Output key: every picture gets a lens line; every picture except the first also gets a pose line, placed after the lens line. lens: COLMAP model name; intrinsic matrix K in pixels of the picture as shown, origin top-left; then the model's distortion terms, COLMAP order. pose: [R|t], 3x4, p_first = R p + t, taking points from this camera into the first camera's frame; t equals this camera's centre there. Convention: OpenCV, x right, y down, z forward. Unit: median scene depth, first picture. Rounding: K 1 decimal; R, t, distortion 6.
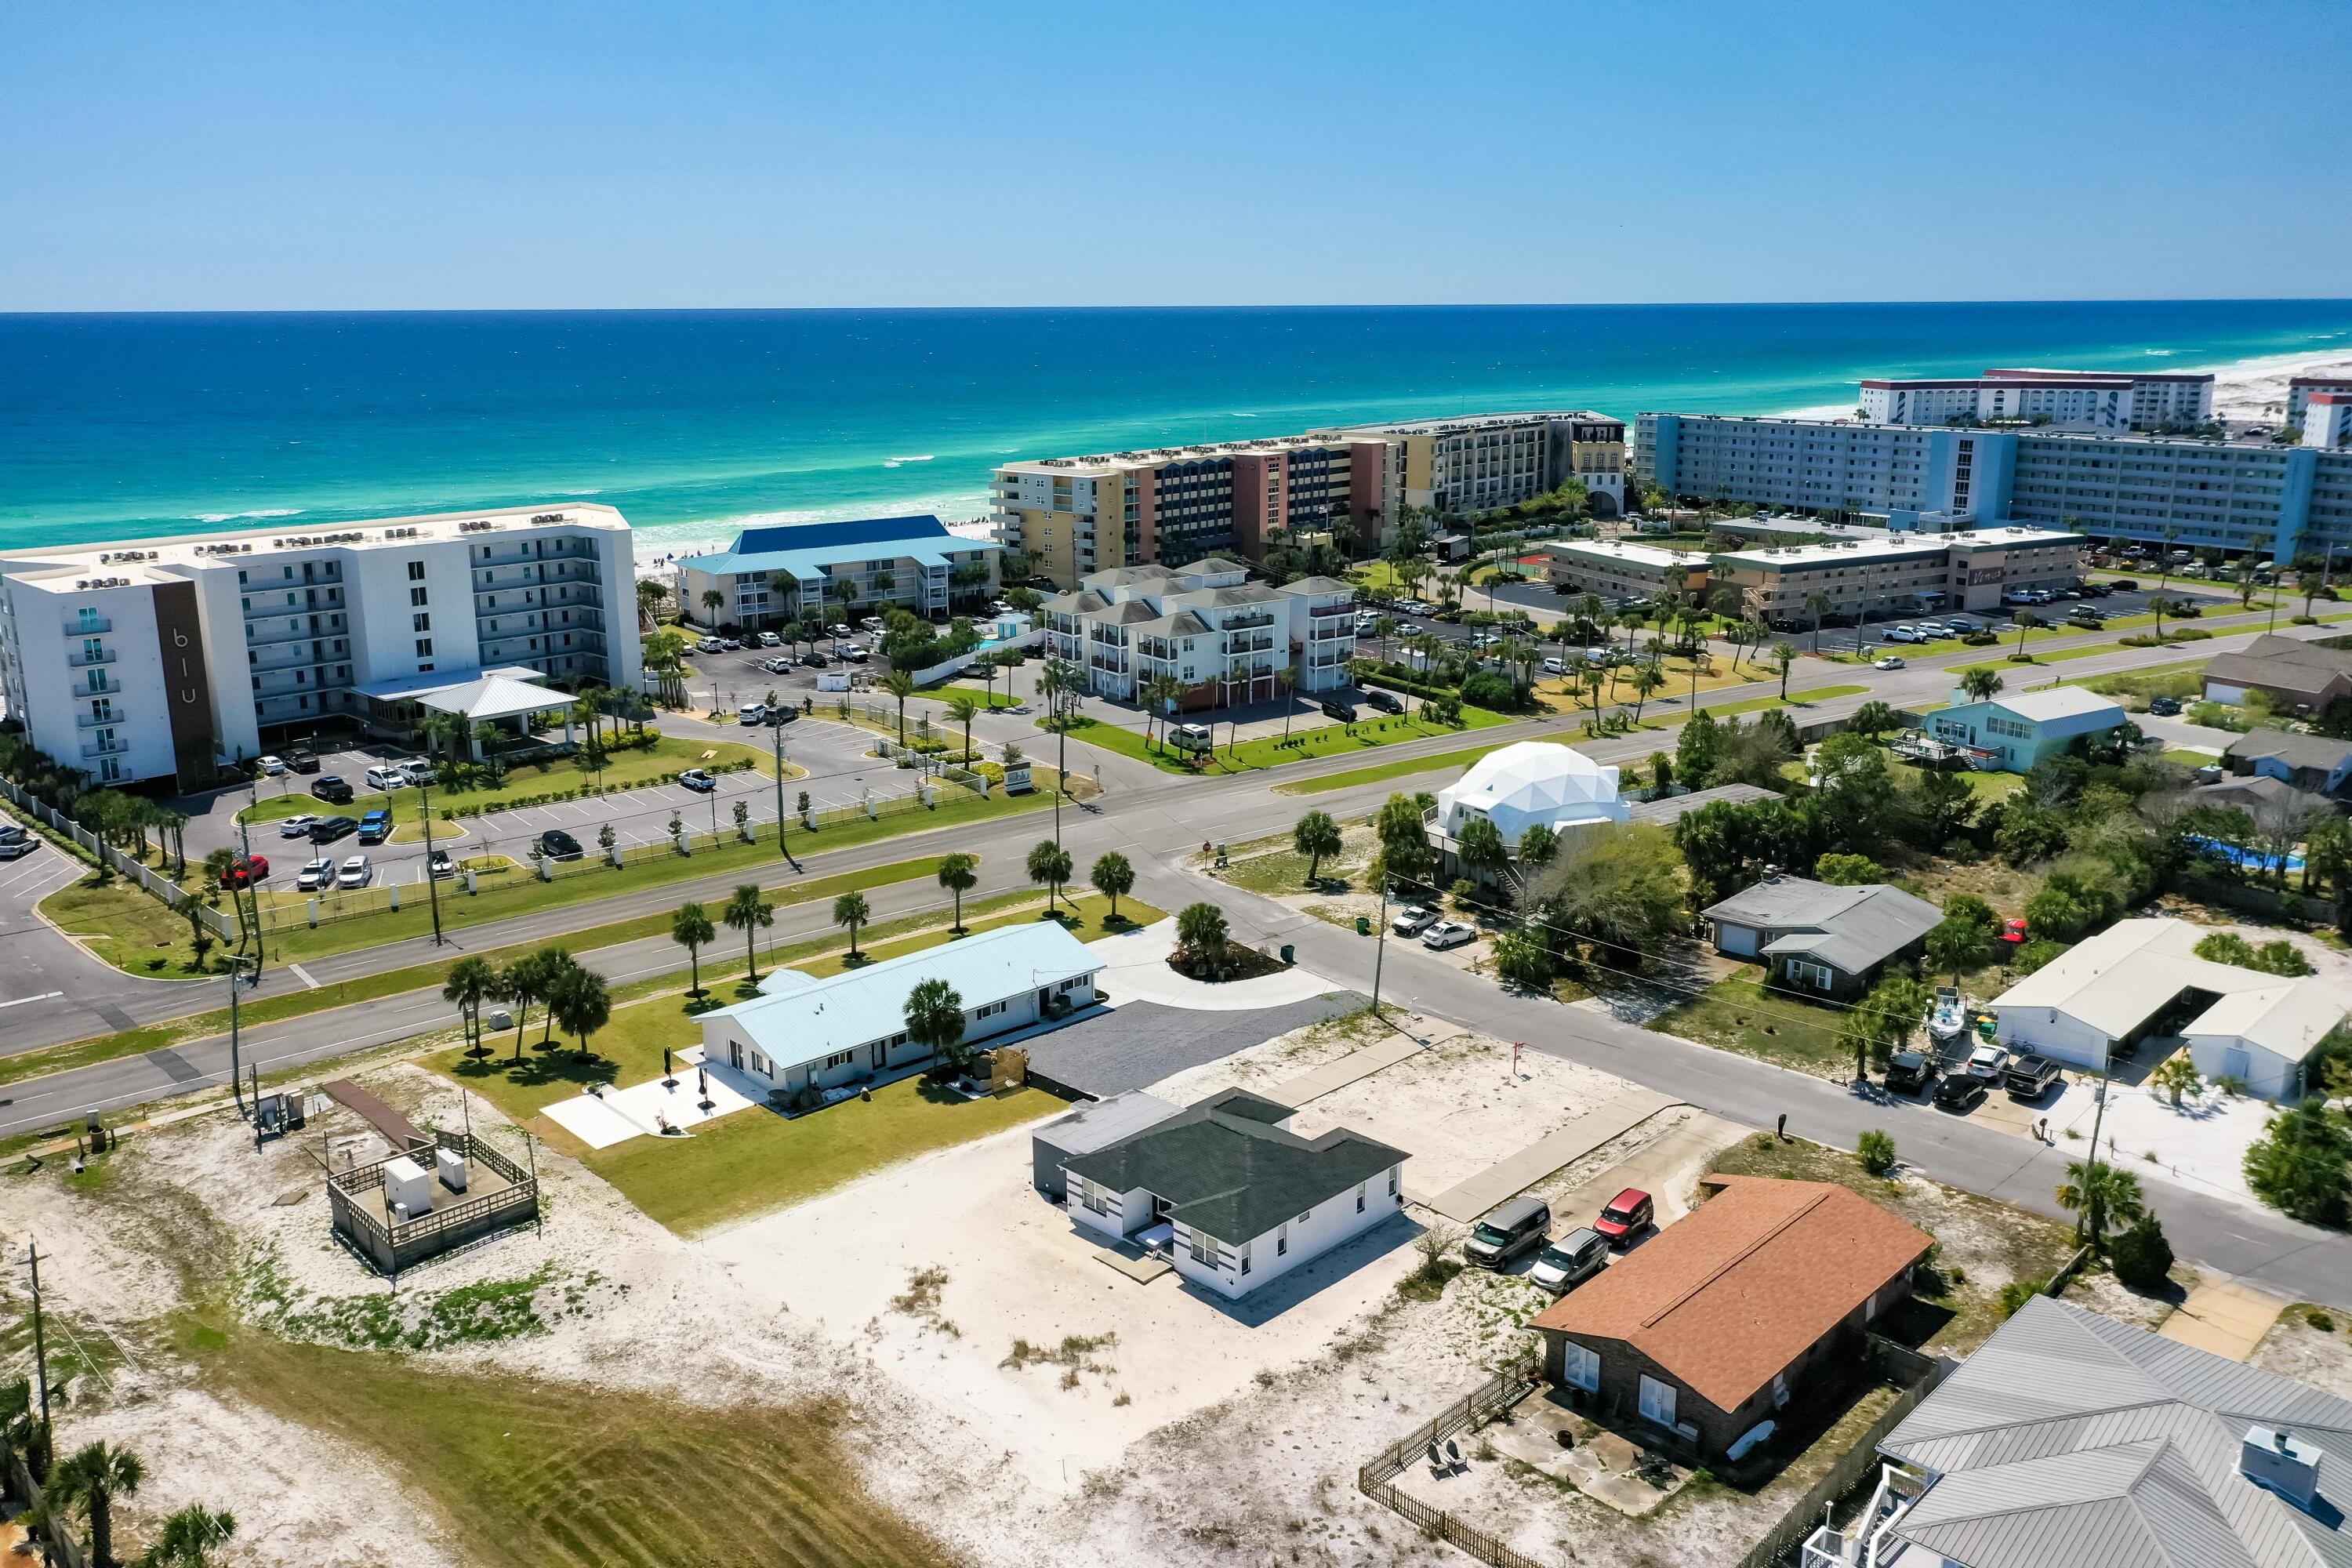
lens RADIAL K [[1856.2, 0, 1172.3], [0, 1856.2, 772.1], [0, 0, 1]] dist [-0.003617, -0.016757]
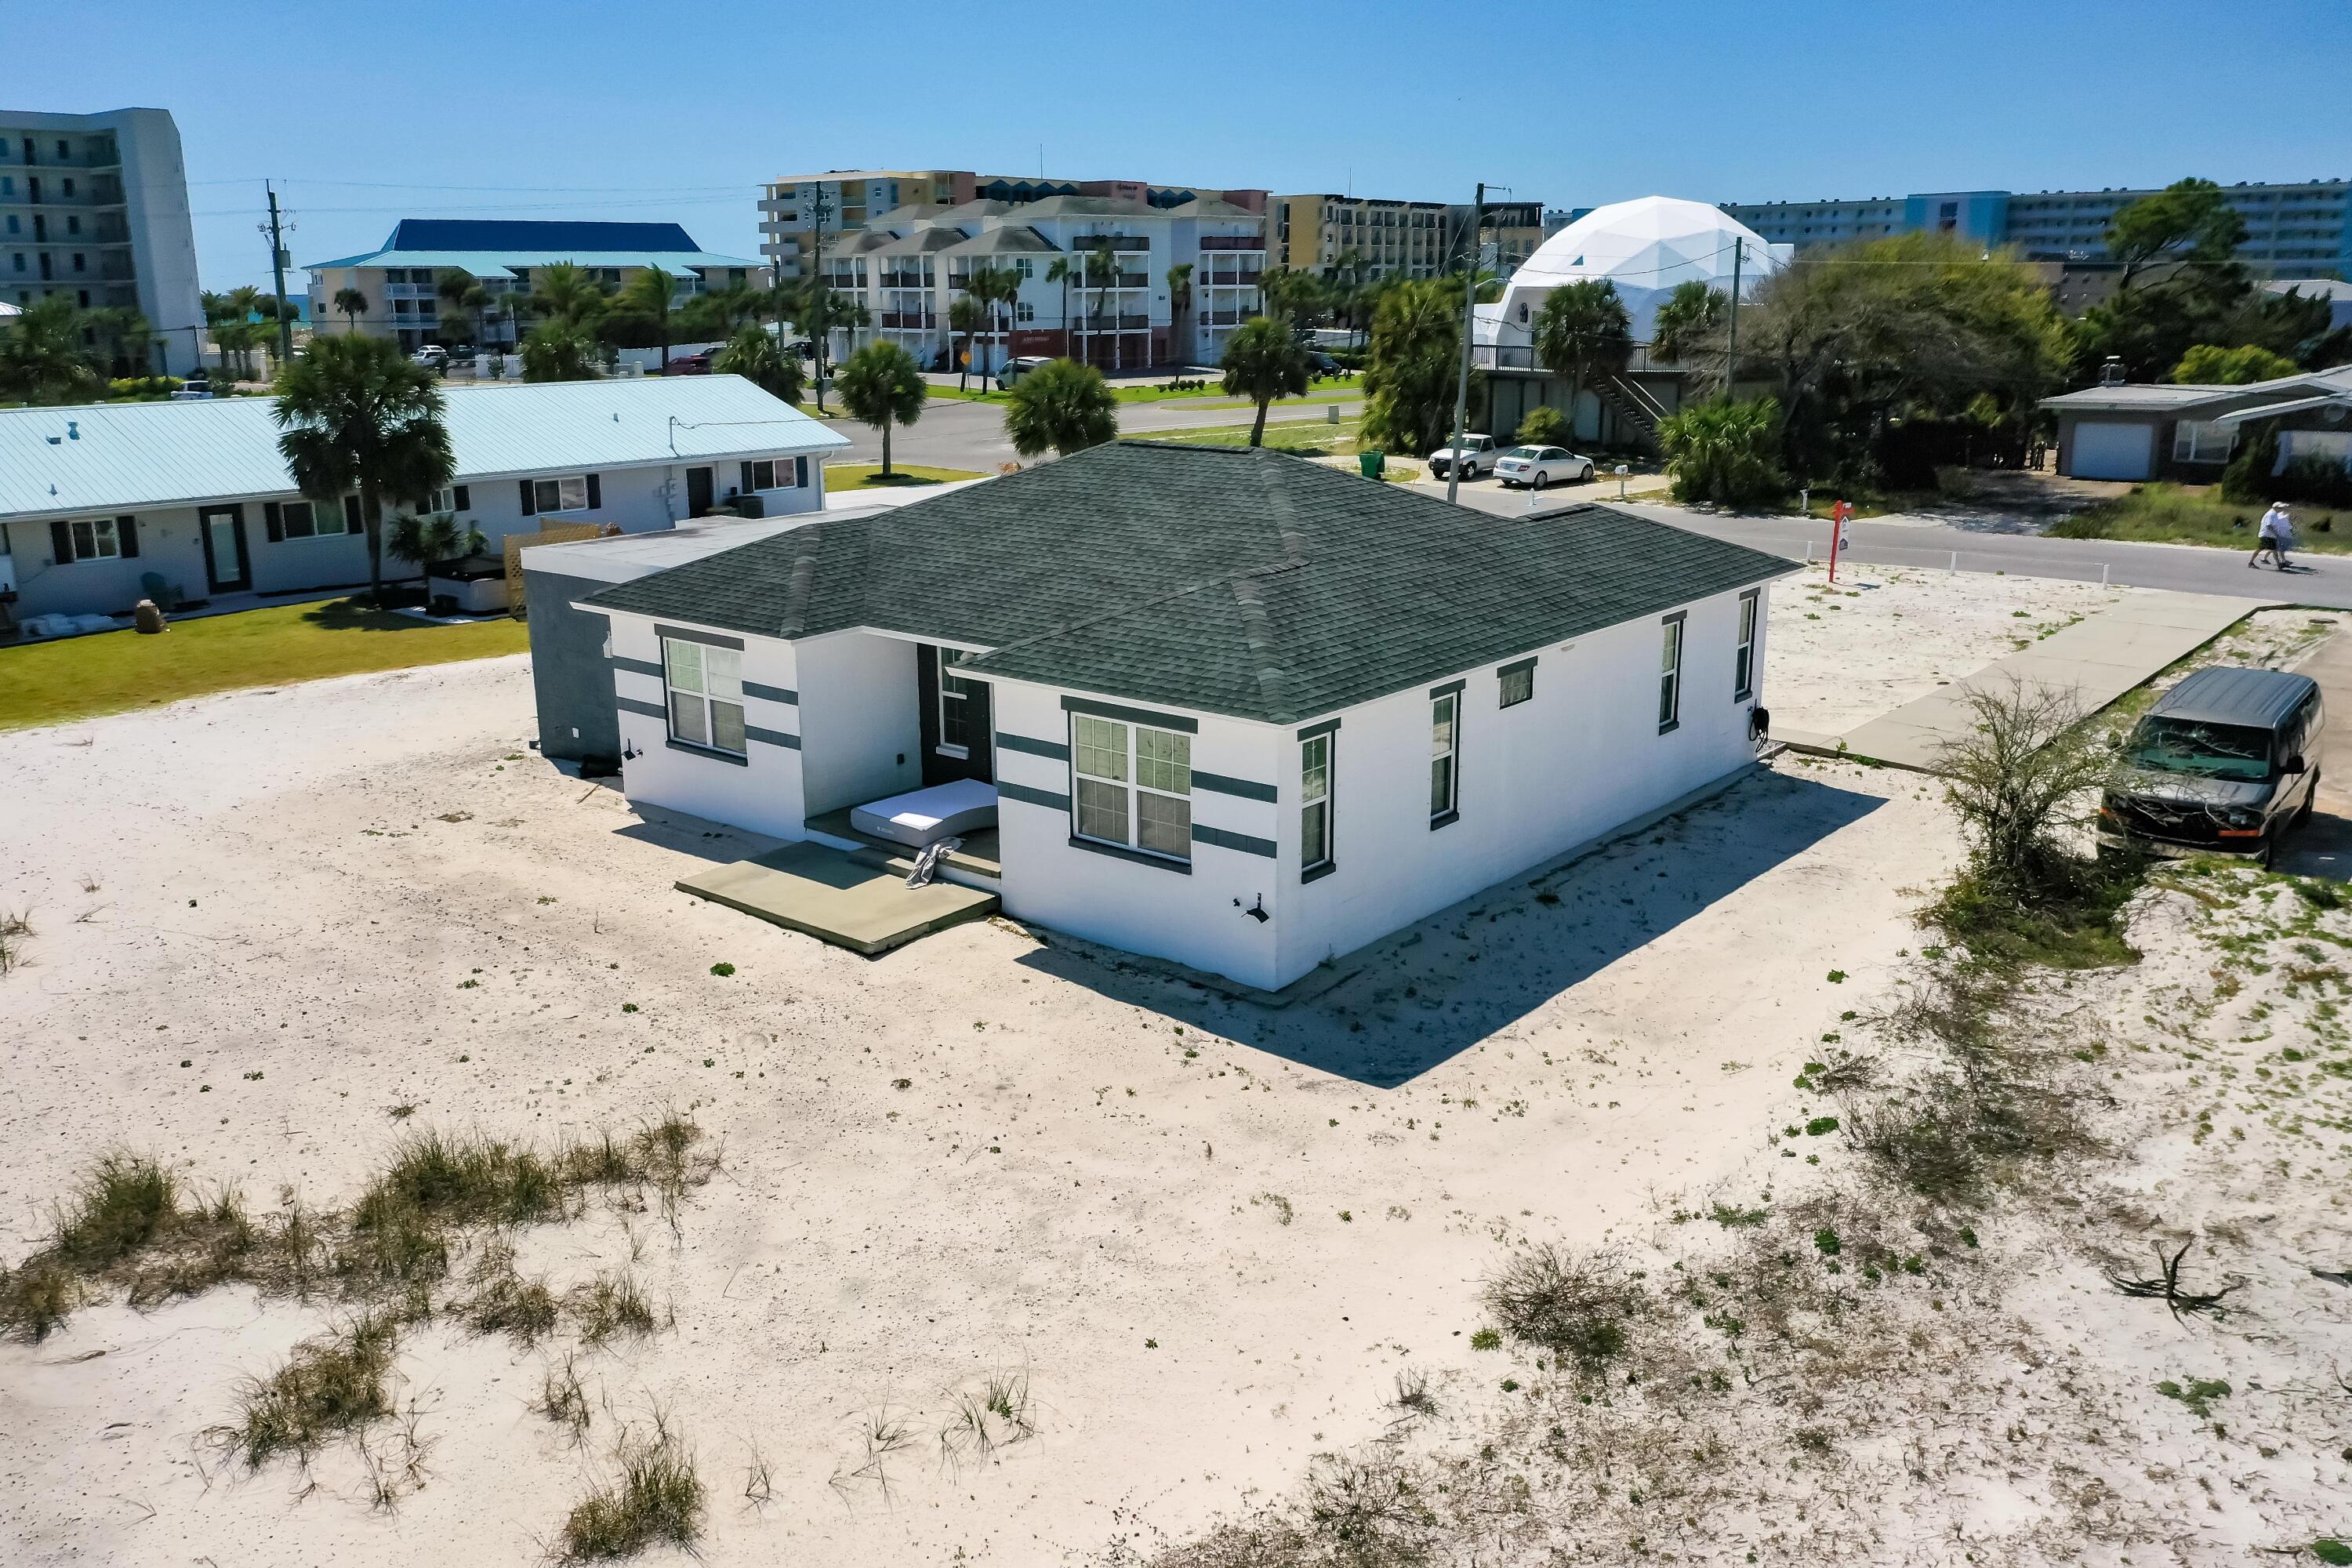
lens RADIAL K [[1856.2, 0, 1172.3], [0, 1856.2, 772.1], [0, 0, 1]] dist [-0.003617, -0.016757]
pose [[0.996159, -0.024525, 0.084062, 0.002165], [0.023808, 0.999671, 0.009521, 0.169302], [-0.084268, -0.007483, 0.996415, 0.514476]]
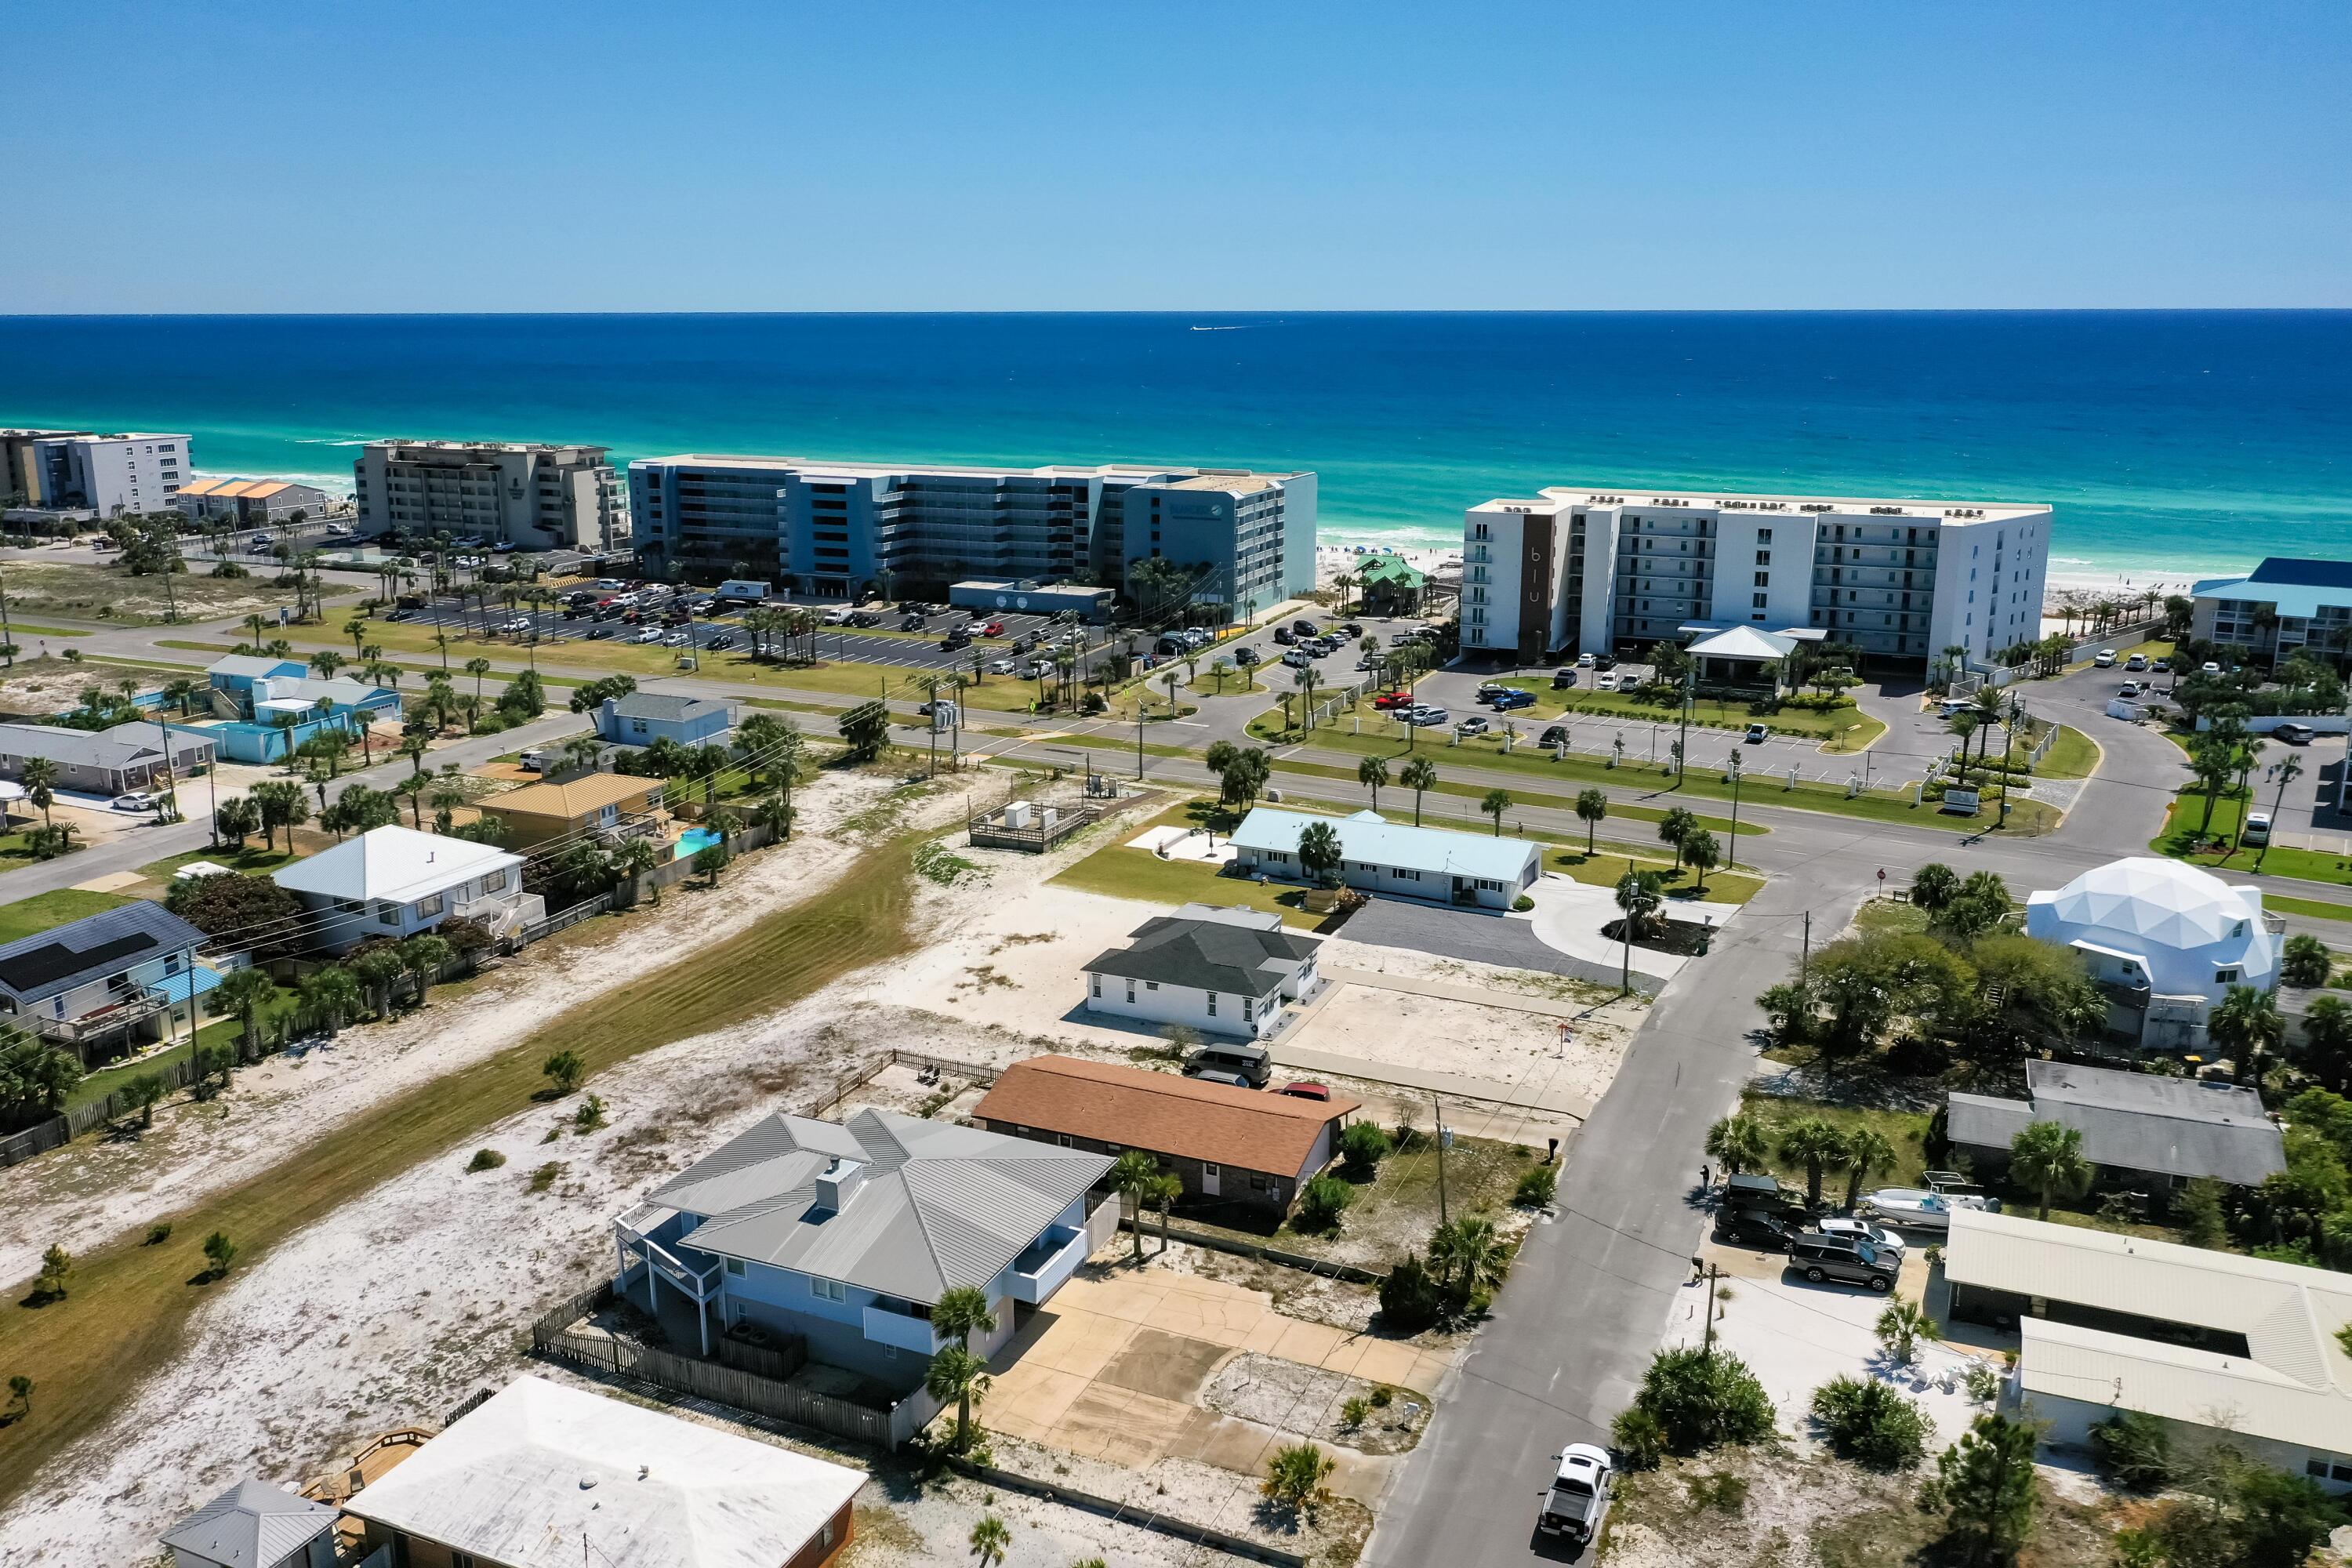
lens RADIAL K [[1842.7, 0, 1171.7], [0, 1842.7, 790.4], [0, 0, 1]] dist [-0.020691, 0.040664]
pose [[0.349454, 0.239894, -0.905722, 0.884986], [-0.227244, 0.959505, 0.166462, -0.092833], [0.908978, 0.147649, 0.389818, 0.308370]]
